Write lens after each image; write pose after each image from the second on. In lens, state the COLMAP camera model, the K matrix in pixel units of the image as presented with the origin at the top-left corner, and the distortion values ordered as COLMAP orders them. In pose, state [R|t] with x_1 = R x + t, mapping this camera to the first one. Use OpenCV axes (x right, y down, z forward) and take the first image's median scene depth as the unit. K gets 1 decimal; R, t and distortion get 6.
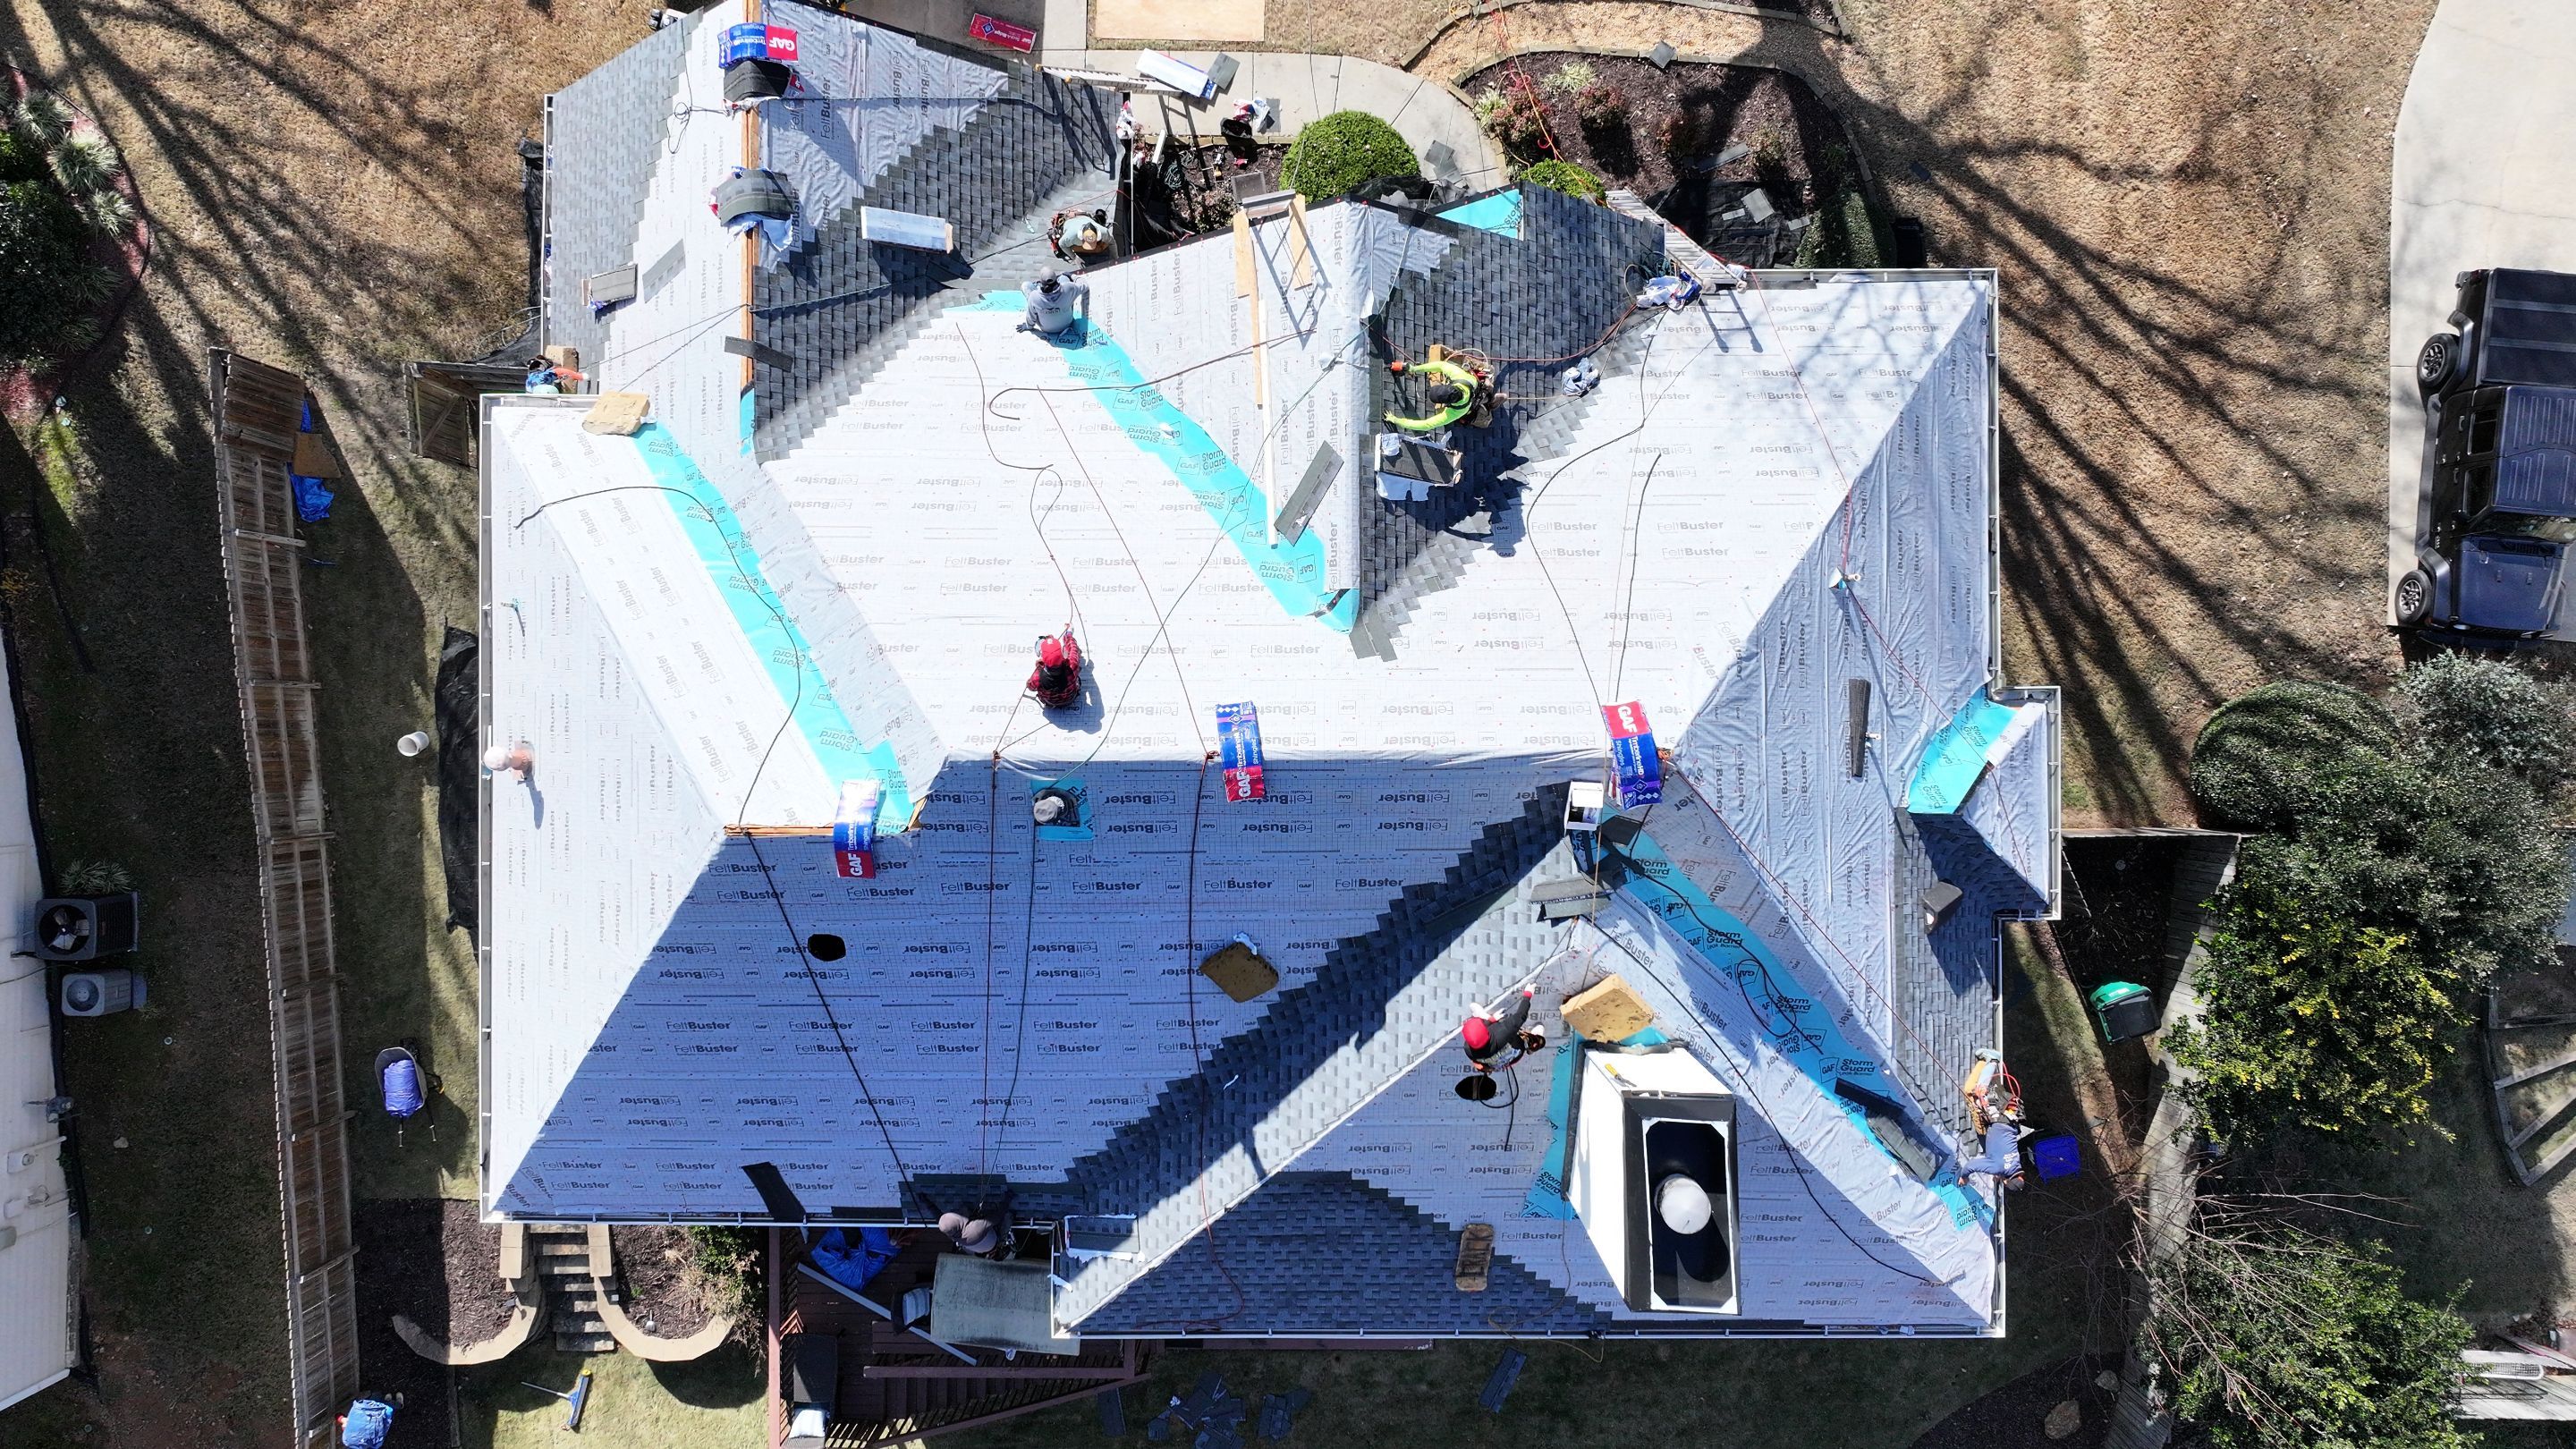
lens RADIAL K [[1811.5, 0, 1292.4], [0, 1811.5, 708.3], [0, 0, 1]] dist [0.008719, 0.003868]
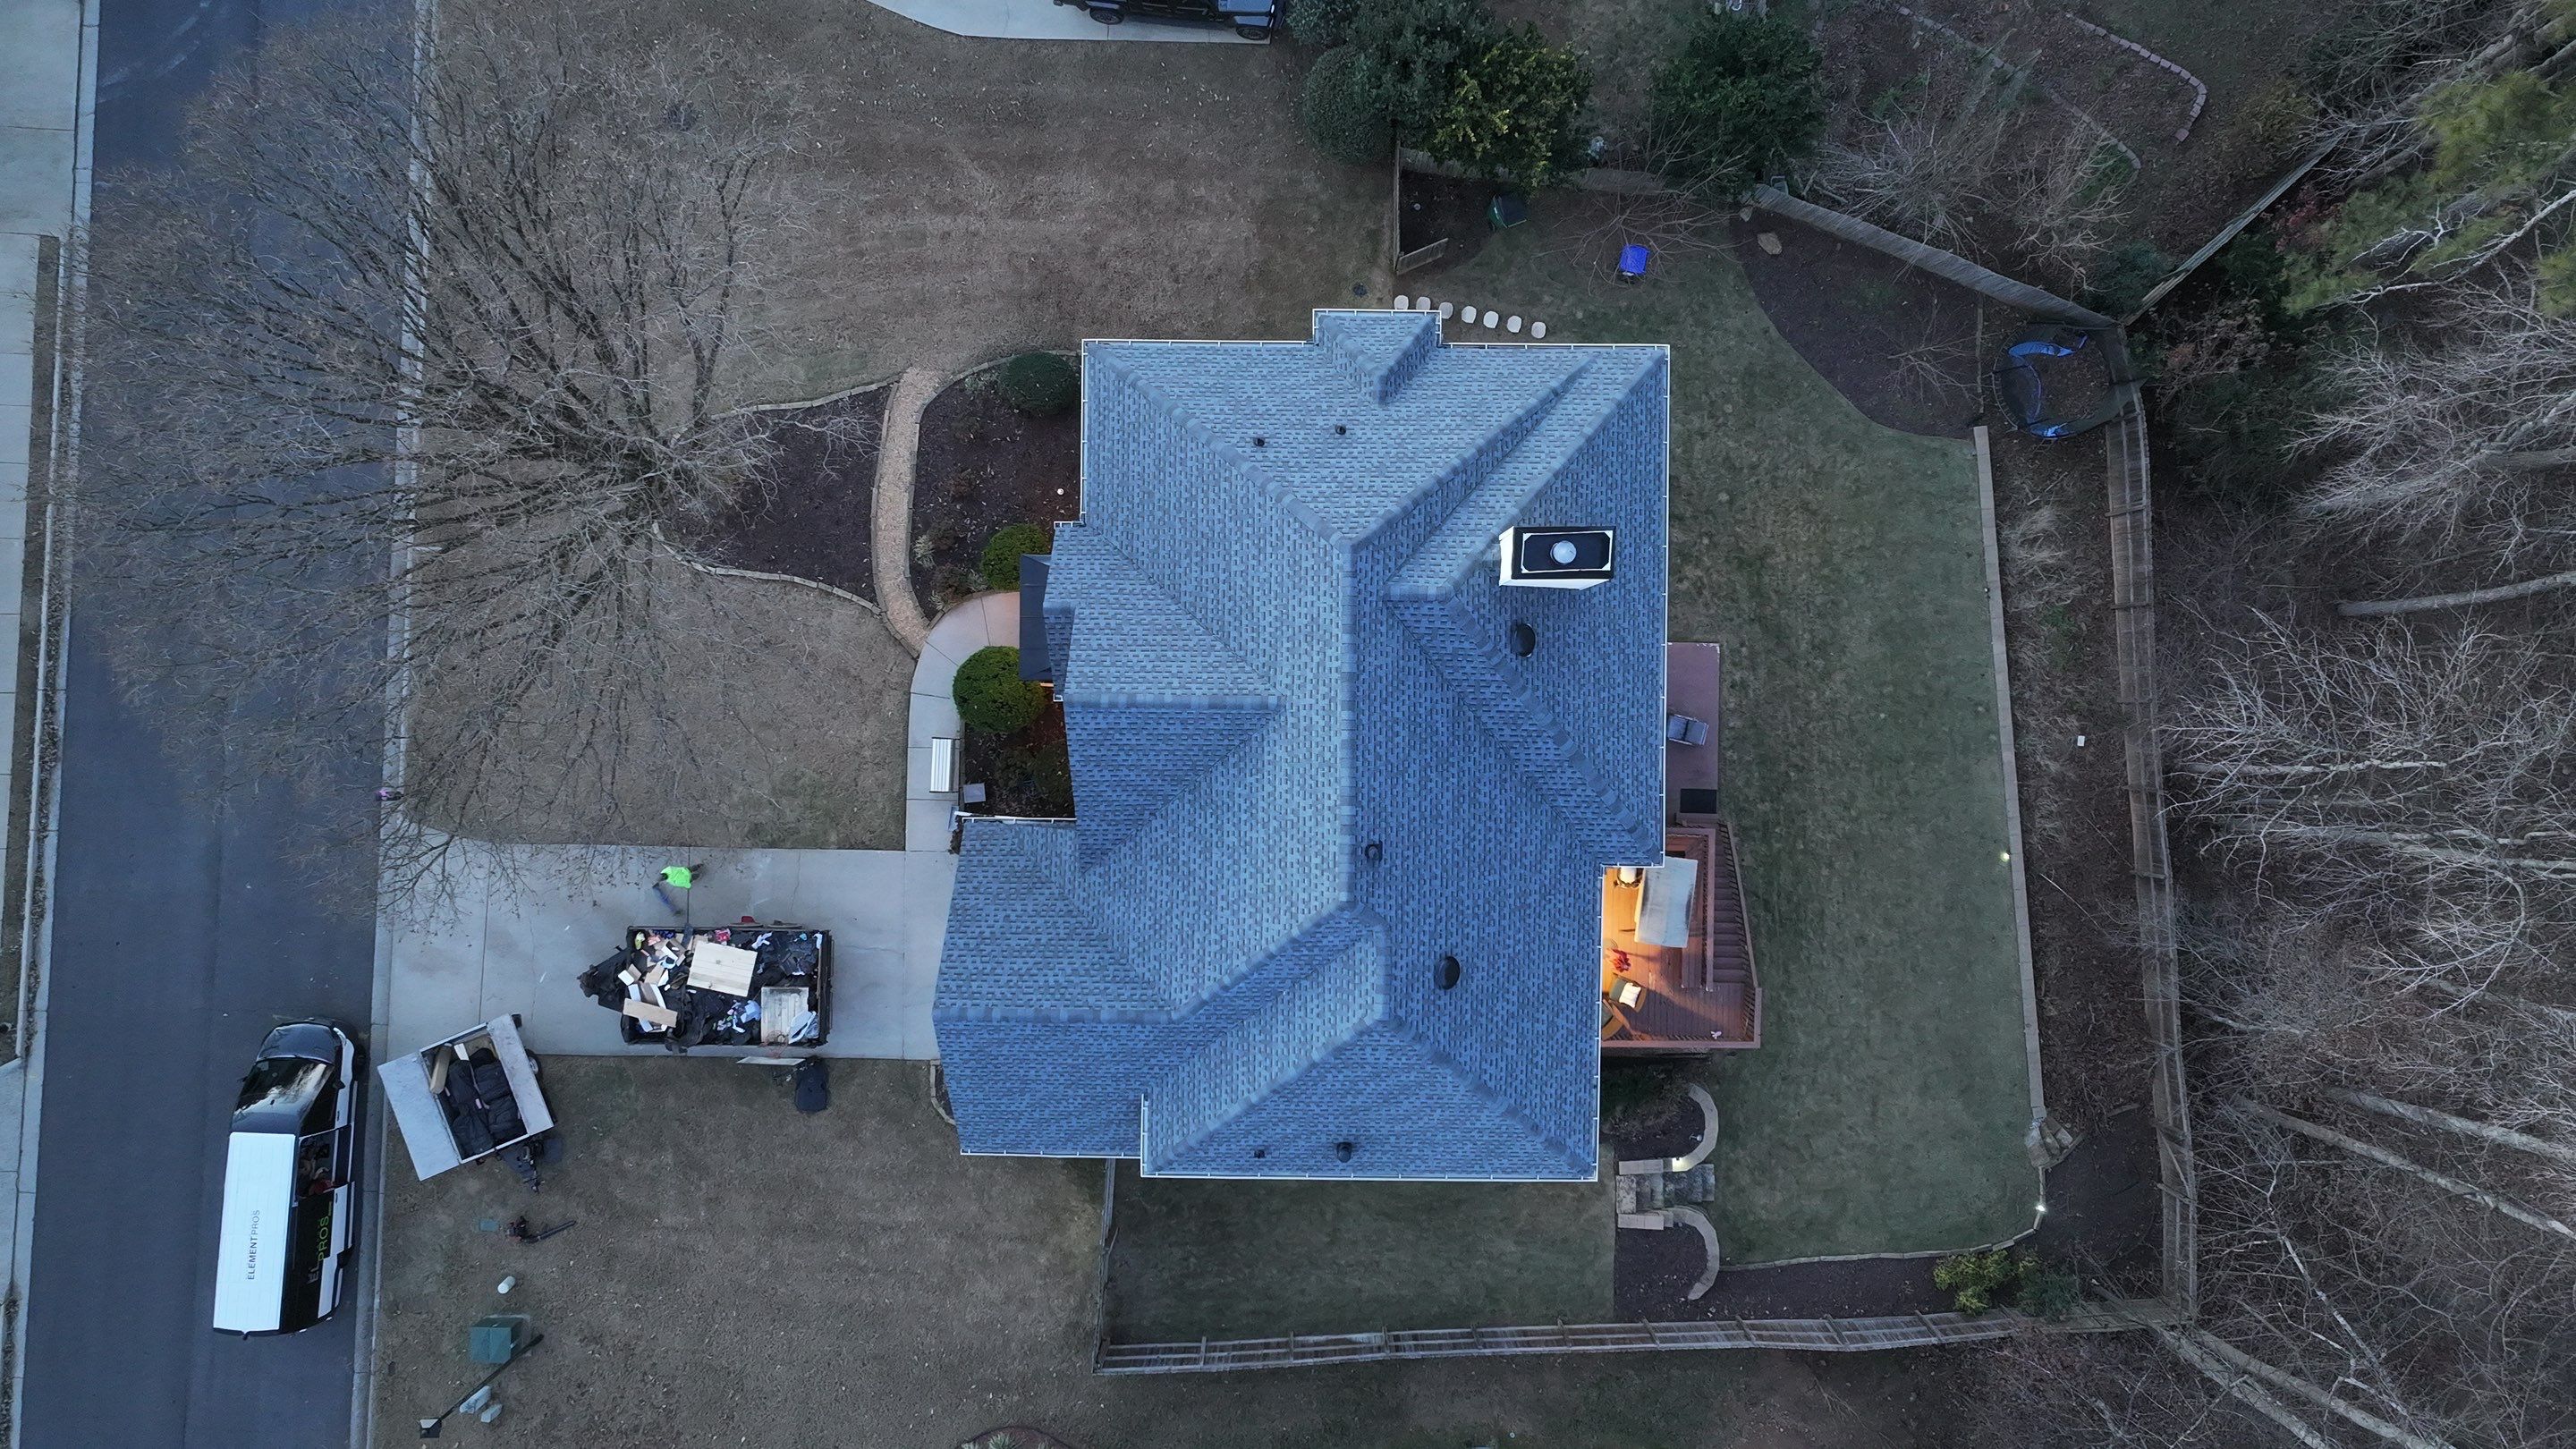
lens RADIAL K [[1808.4, 0, 1295.5], [0, 1808.4, 714.2], [0, 0, 1]] dist [0.005829, 0.005953]
pose [[0.012688, -0.999919, 0.000414, 0.016402], [0.999869, 0.012691, 0.010006, -0.046065], [-0.010010, 0.000287, 0.999950, -0.864218]]
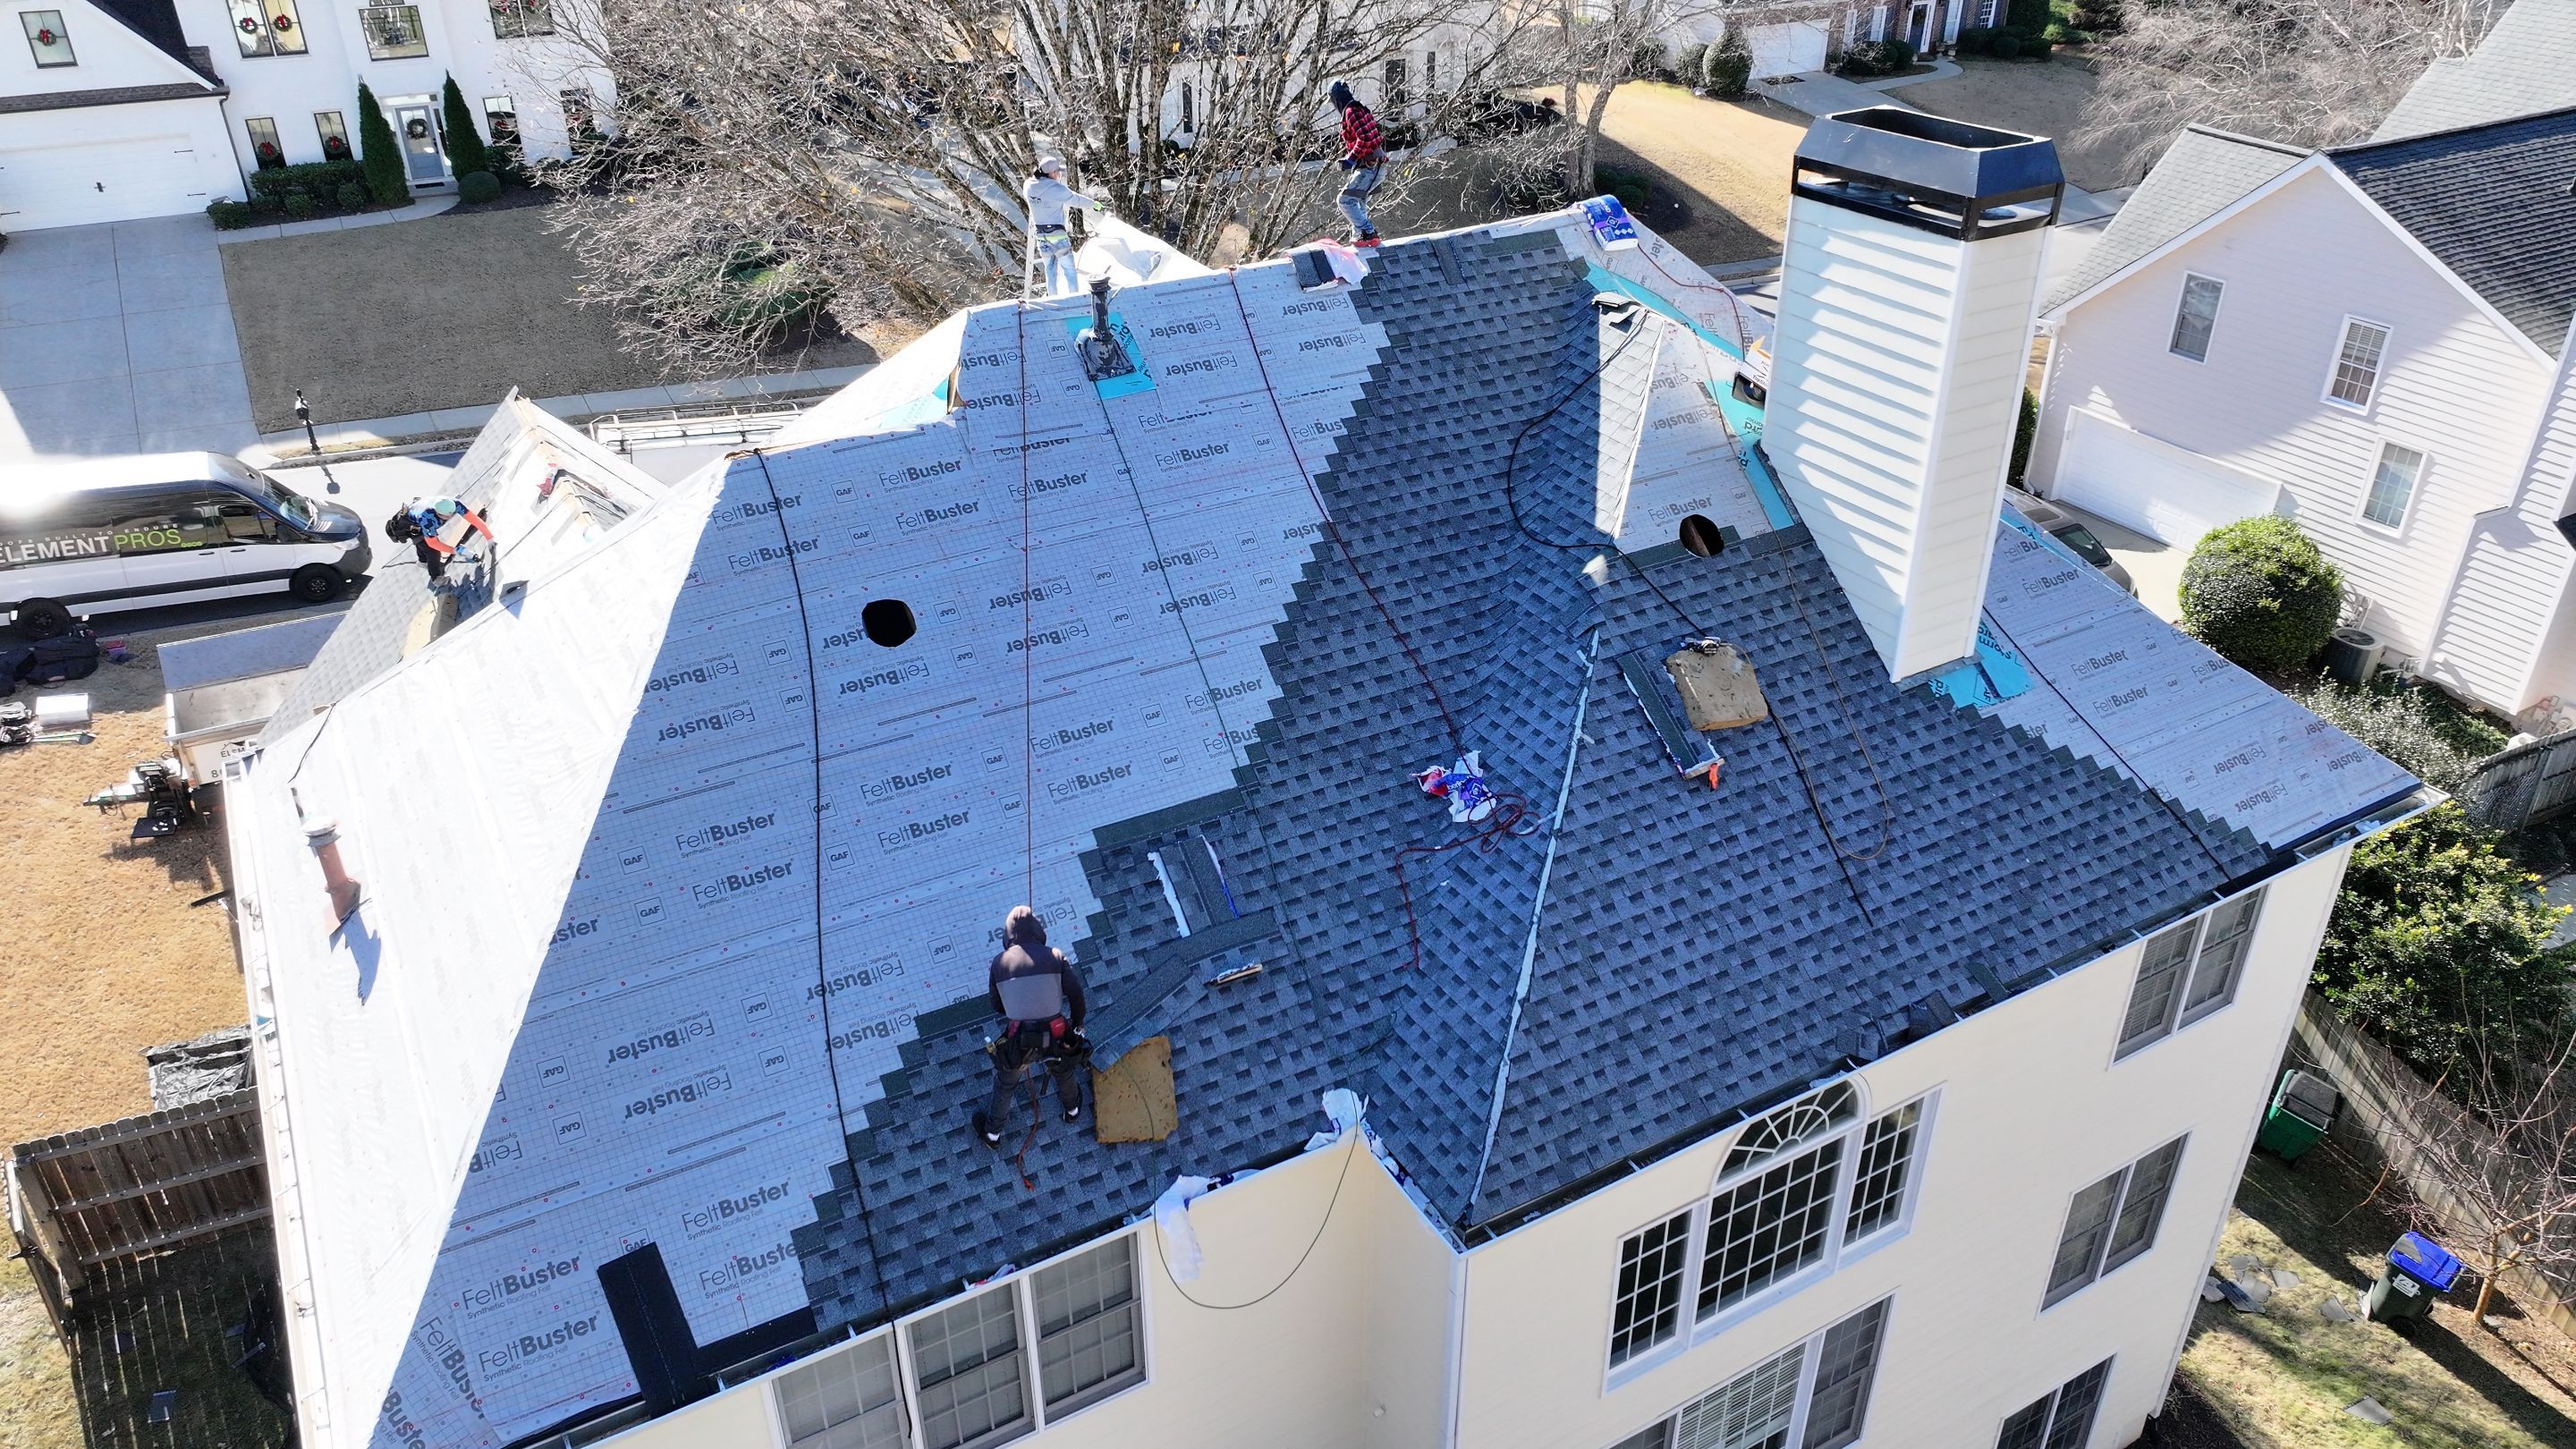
lens RADIAL K [[1811.5, 0, 1293.8], [0, 1811.5, 717.6], [0, 0, 1]] dist [0.008719, 0.003868]
pose [[0.866726, -0.242903, 0.435642, -0.406606], [0.498742, 0.433503, -0.750554, 0.715084], [-0.006540, 0.867798, 0.496874, 0.612774]]
